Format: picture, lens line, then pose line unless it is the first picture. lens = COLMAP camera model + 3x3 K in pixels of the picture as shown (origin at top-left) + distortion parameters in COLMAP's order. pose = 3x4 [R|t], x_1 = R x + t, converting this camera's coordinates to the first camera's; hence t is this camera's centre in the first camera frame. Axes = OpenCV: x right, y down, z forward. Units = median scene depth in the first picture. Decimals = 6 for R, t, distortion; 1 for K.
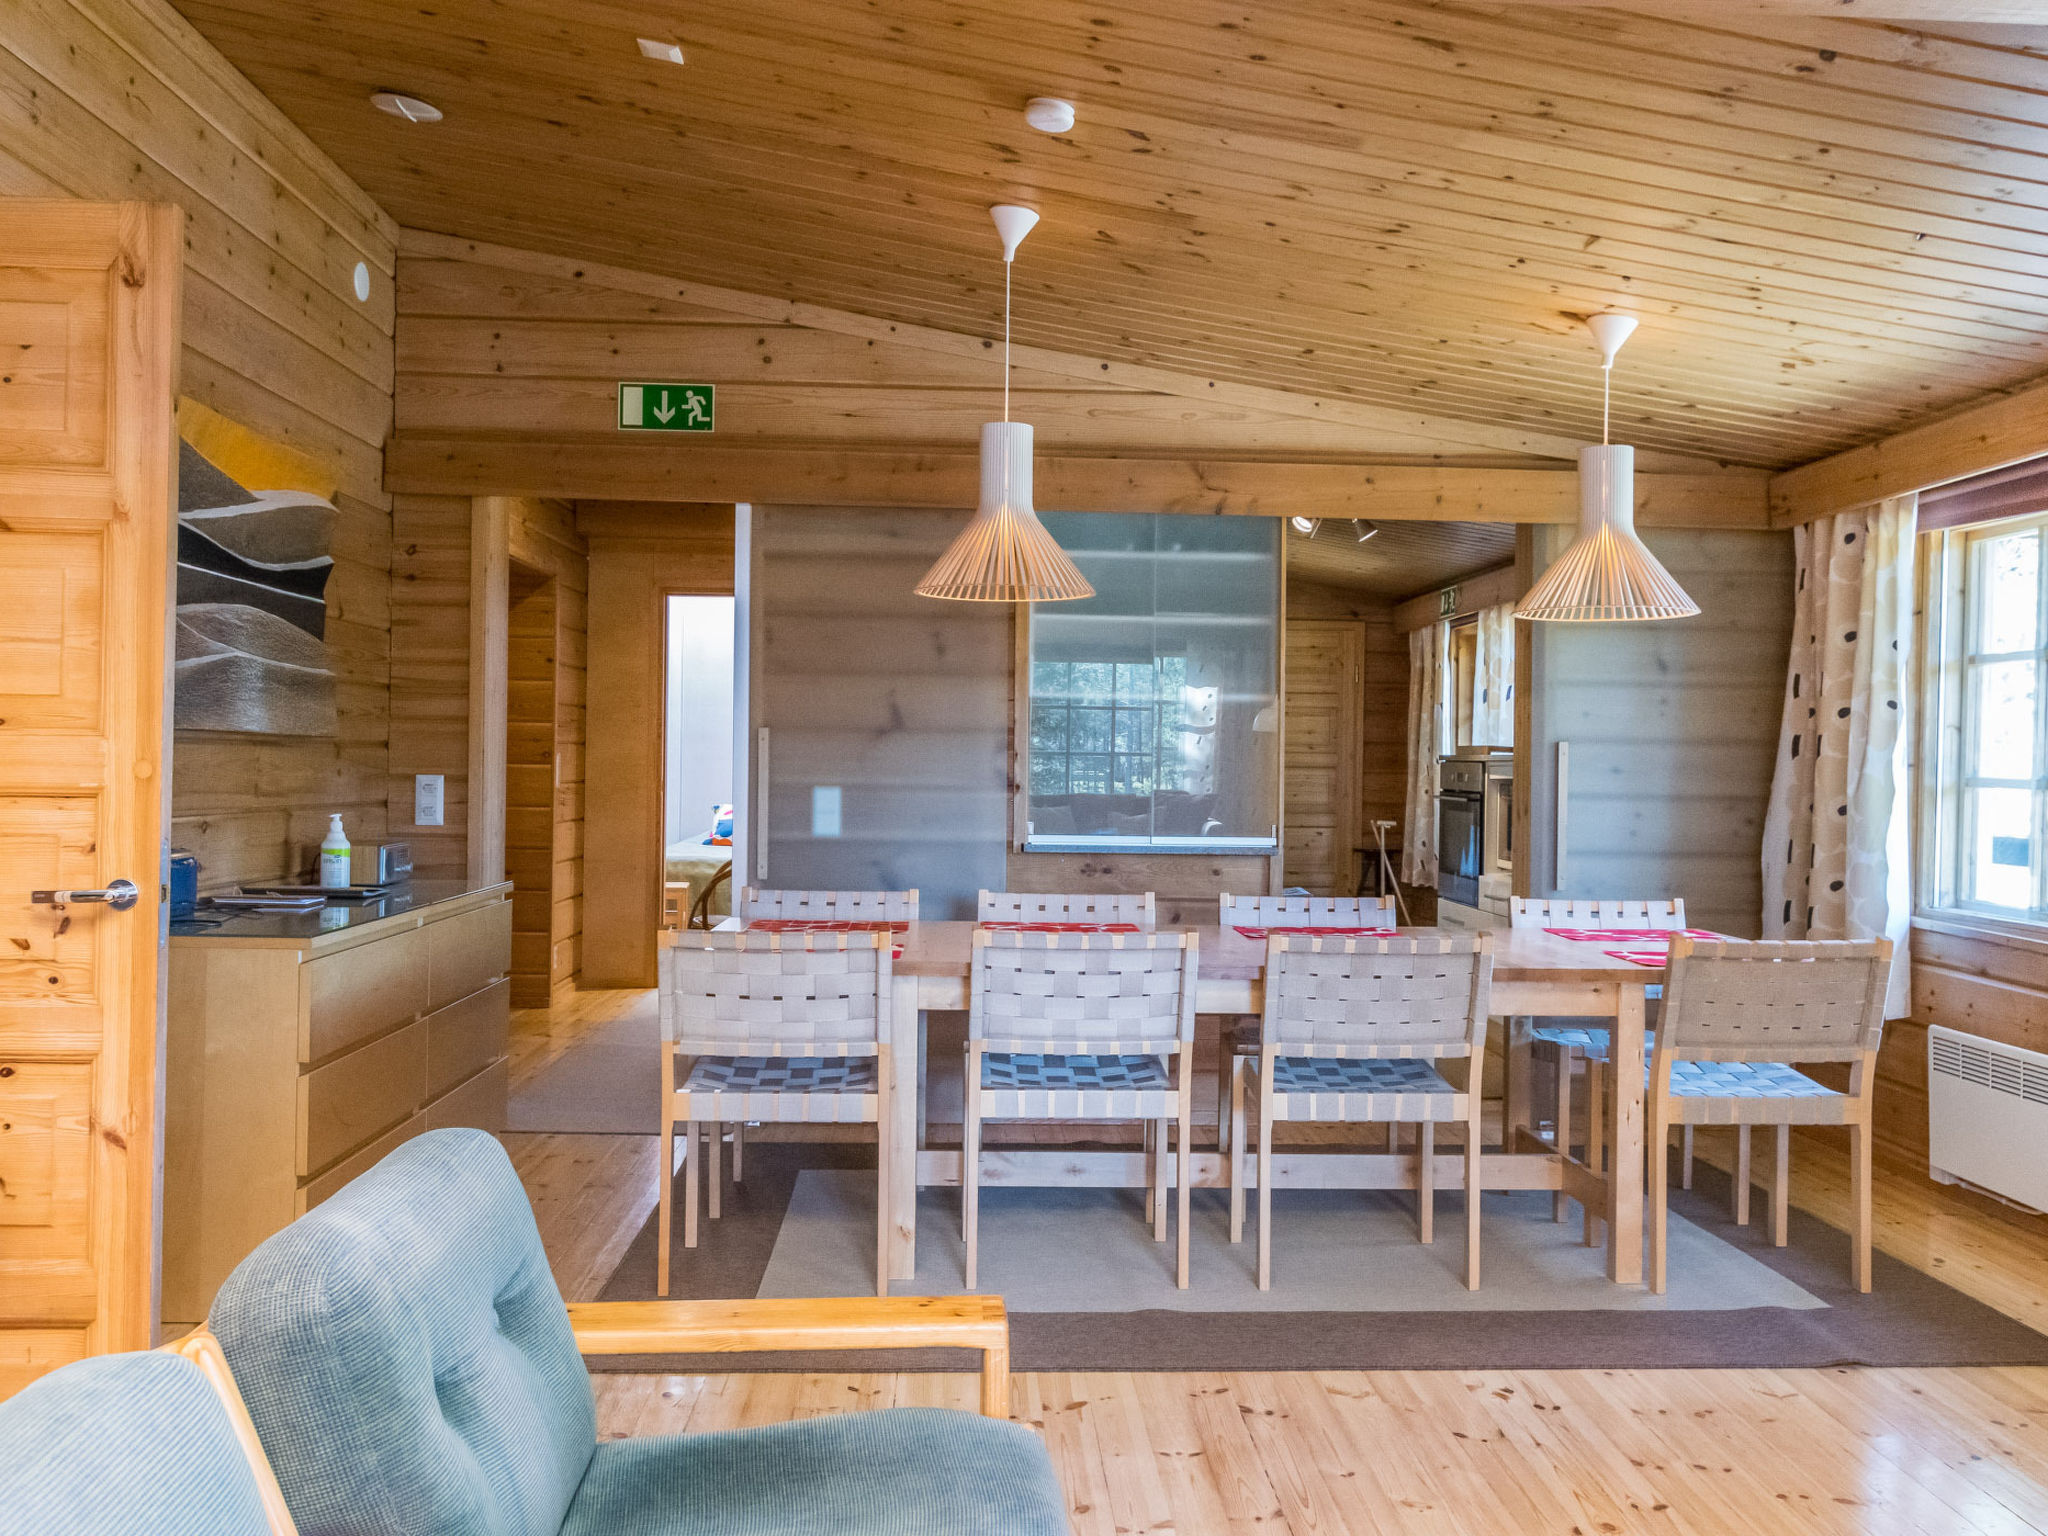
lens RADIAL K [[1617.3, 0, 1024.0], [0, 1617.3, 768.0], [0, 0, 1]] dist [0.000268, -0.000016]
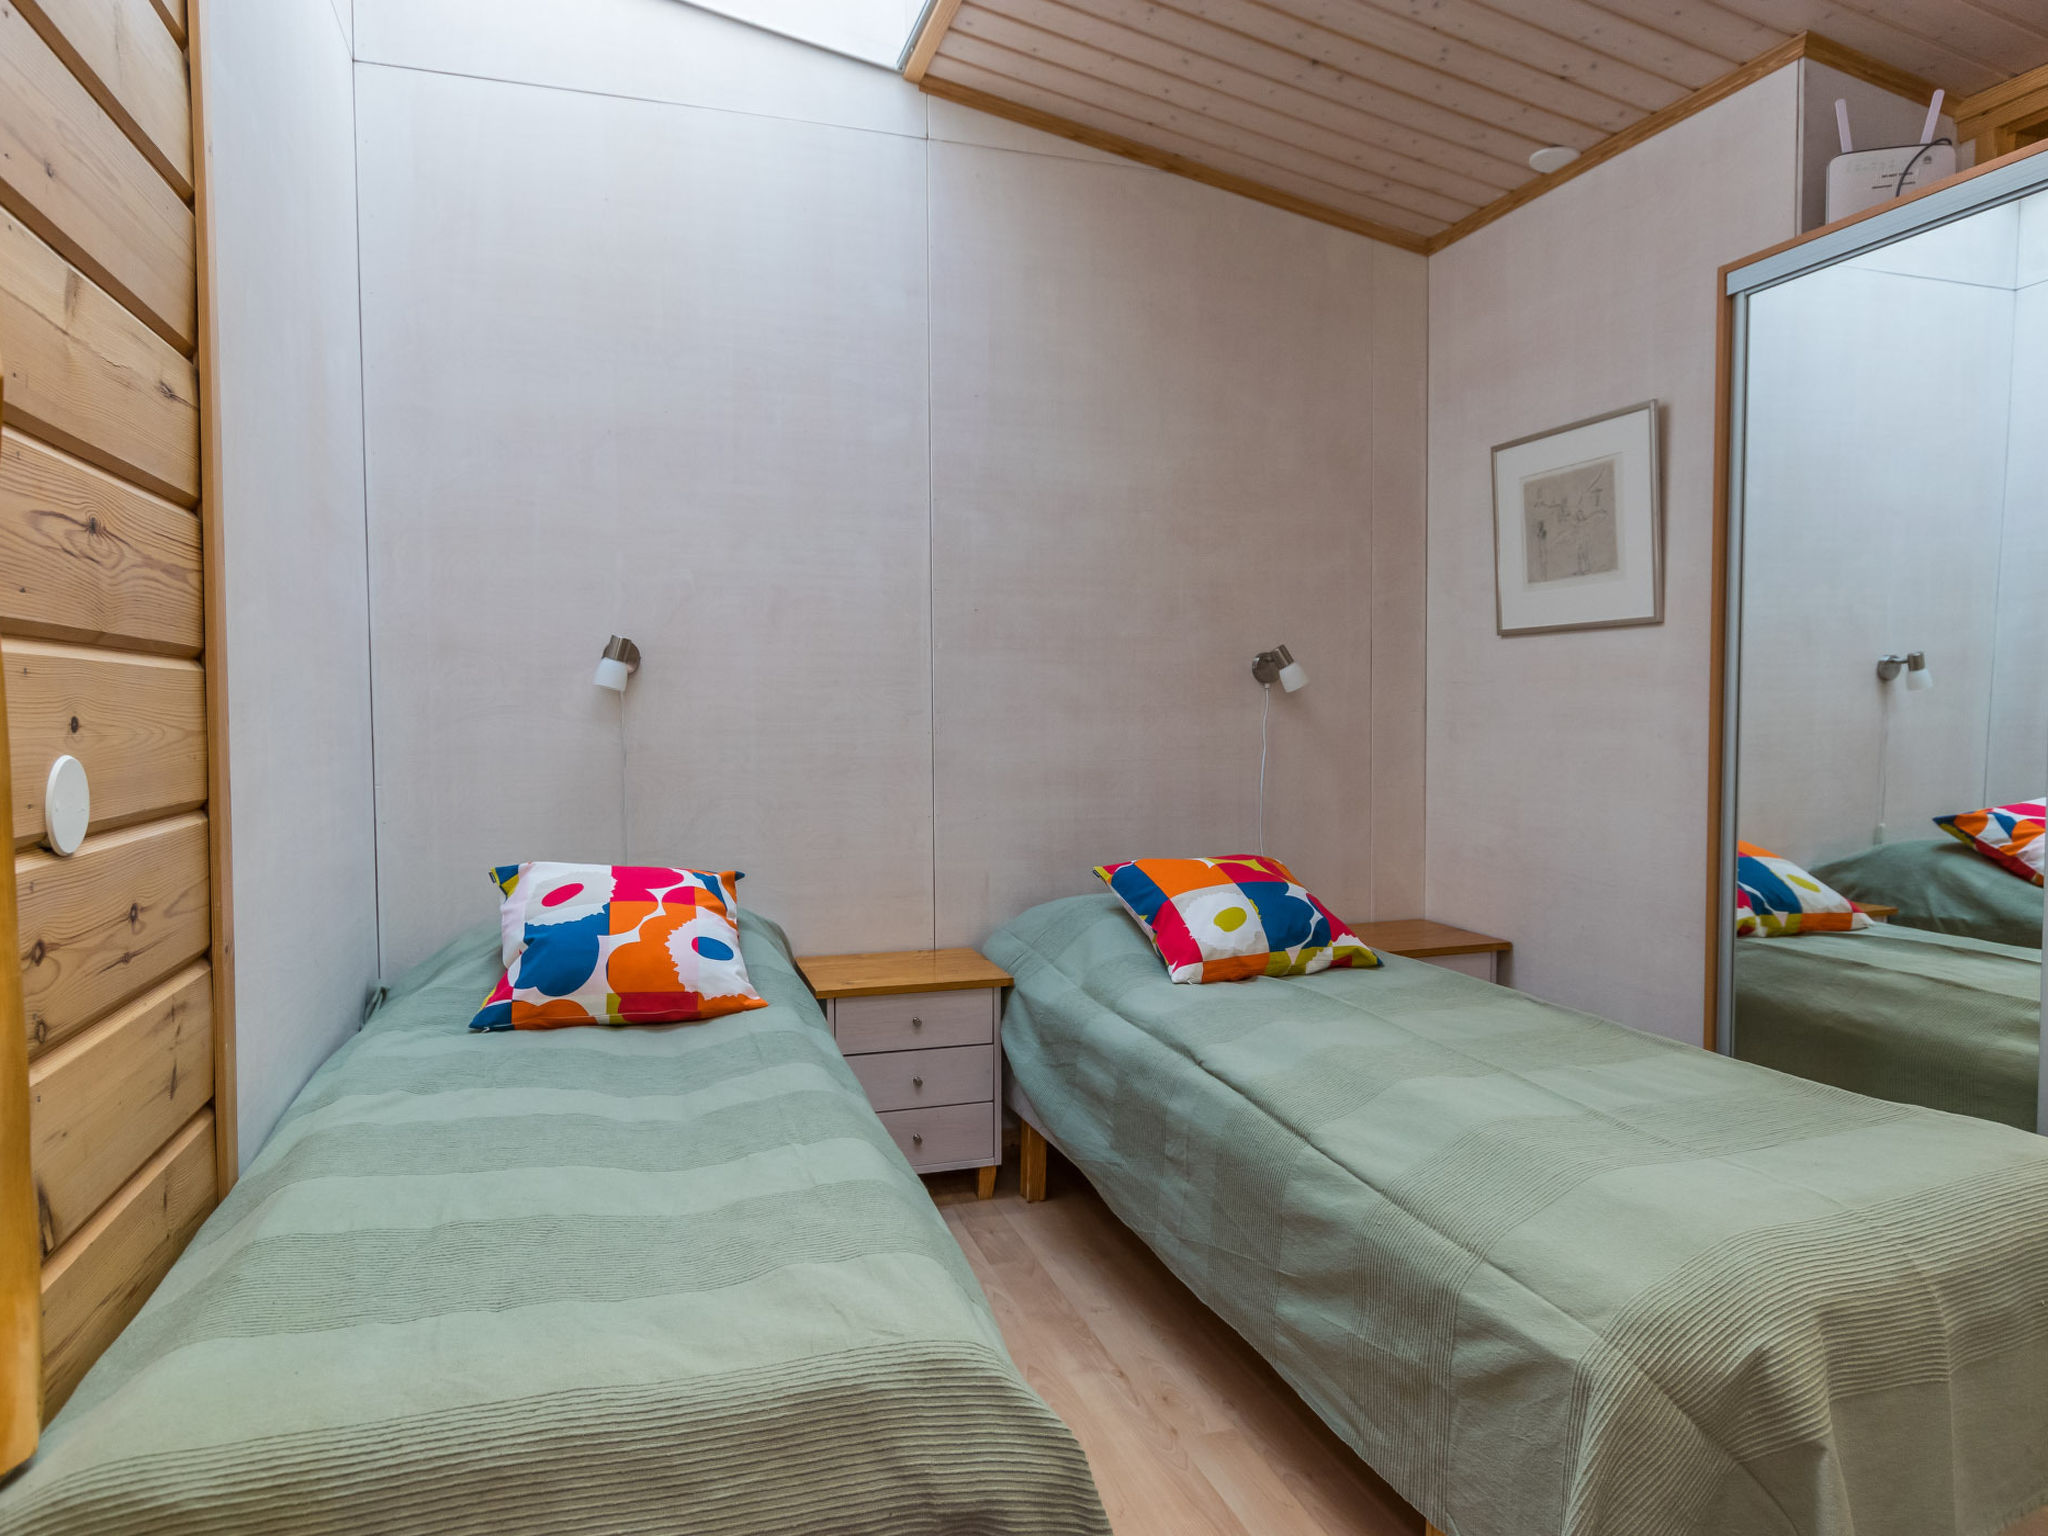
lens RADIAL K [[1259.4, 0, 1024.0], [0, 1259.4, 768.0], [0, 0, 1]] dist [-0.002479, -0.000407]
pose [[0.962332, -0.034744, 0.269648, -0.216419], [0.022440, 0.998567, 0.048581, -0.006105], [-0.270949, -0.040700, 0.961733, 1.014101]]
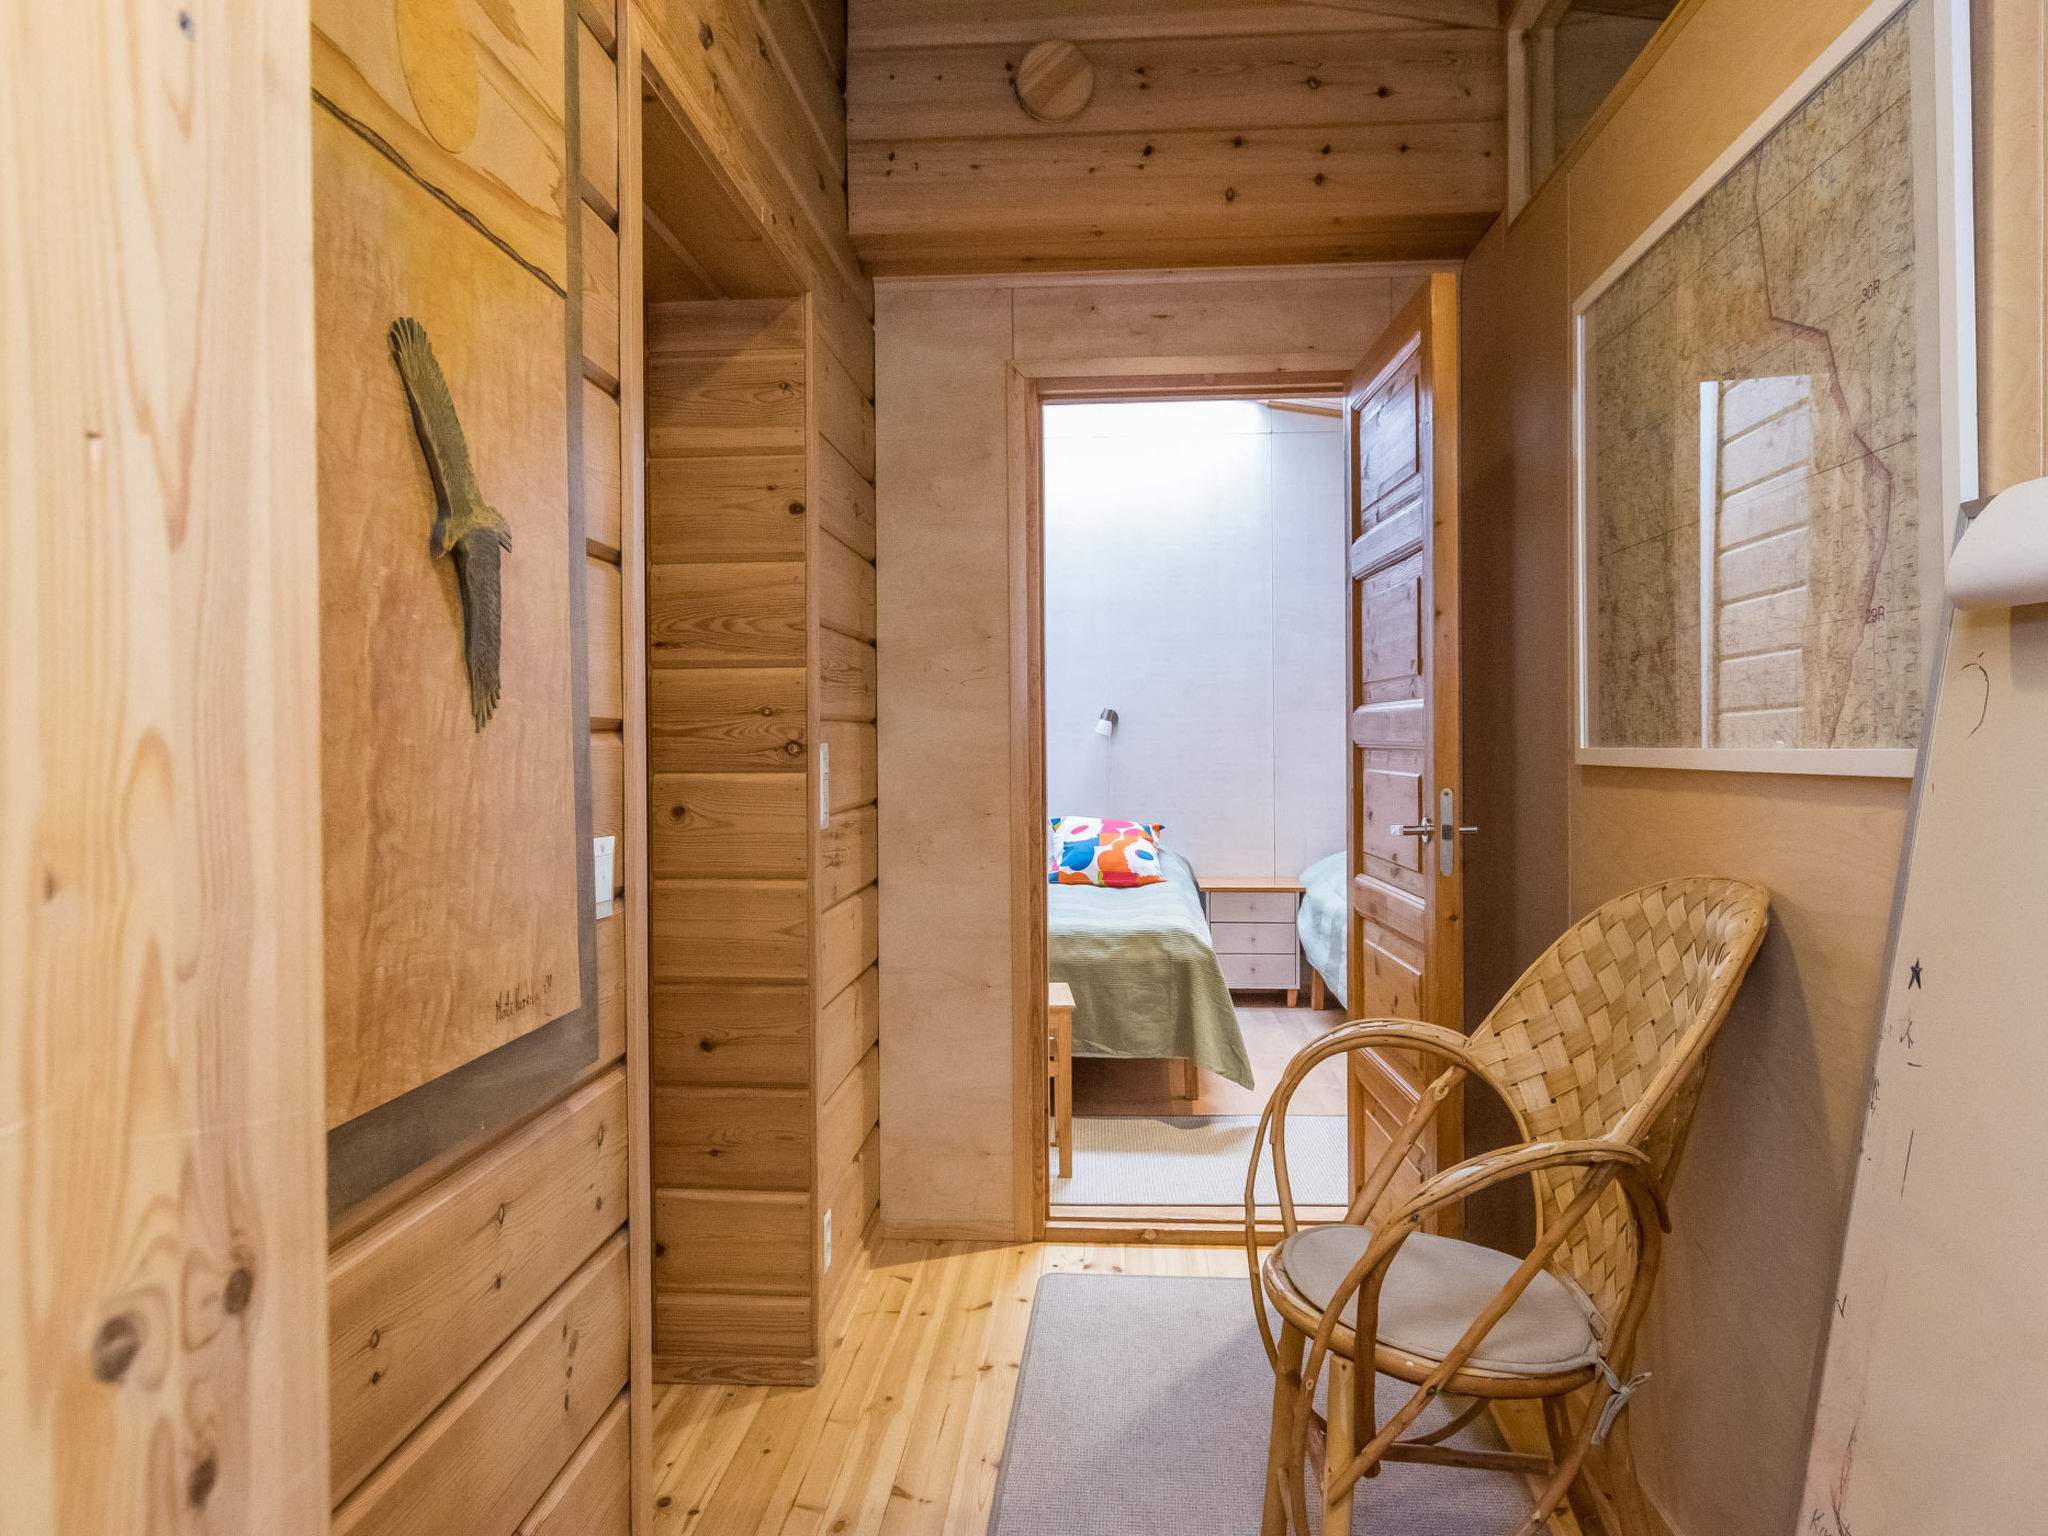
lens RADIAL K [[1314.7, 0, 1024.0], [0, 1314.7, 768.0], [0, 0, 1]] dist [-0.000870, -0.000030]
pose [[0.992415, -0.023377, -0.120693, -0.187139], [0.025107, 0.999602, 0.012829, -0.005582], [0.120345, -0.015762, 0.992607, 0.640117]]
